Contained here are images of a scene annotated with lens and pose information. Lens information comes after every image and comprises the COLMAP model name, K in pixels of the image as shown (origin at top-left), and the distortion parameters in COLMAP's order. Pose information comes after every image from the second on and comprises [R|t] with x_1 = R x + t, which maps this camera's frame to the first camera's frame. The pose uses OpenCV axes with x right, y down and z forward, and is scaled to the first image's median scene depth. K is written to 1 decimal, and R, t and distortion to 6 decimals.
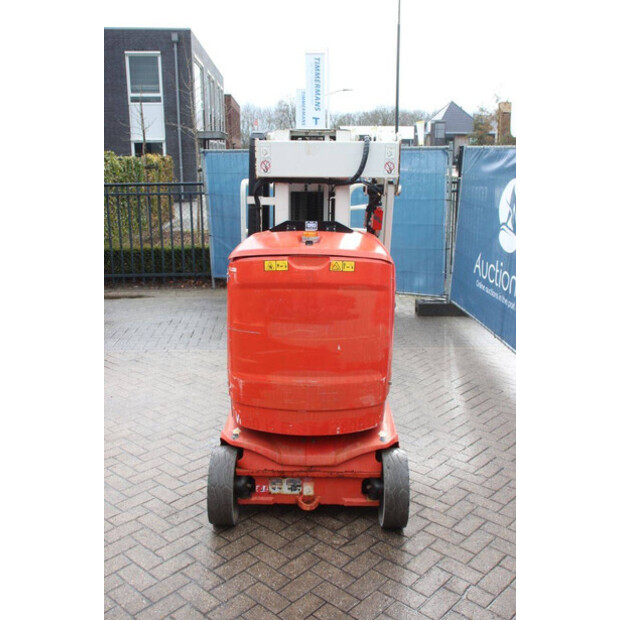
lens RADIAL K [[634.2, 0, 309.7], [0, 634.2, 311.0], [0, 0, 1]] dist [-0.002508, 0.000000]
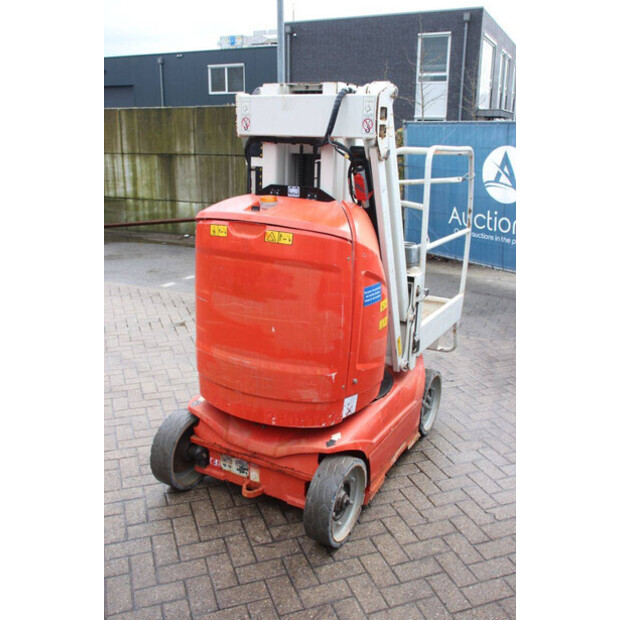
lens RADIAL K [[592.1, 0, 309.9], [0, 592.1, 308.5], [0, 0, 1]] dist [-0.031710, 0.000000]
pose [[0.886463, 0.142511, -0.440311, 0.420373], [-0.121867, 0.989710, 0.074978, -0.036842], [0.446465, -0.012806, 0.894709, 0.265396]]
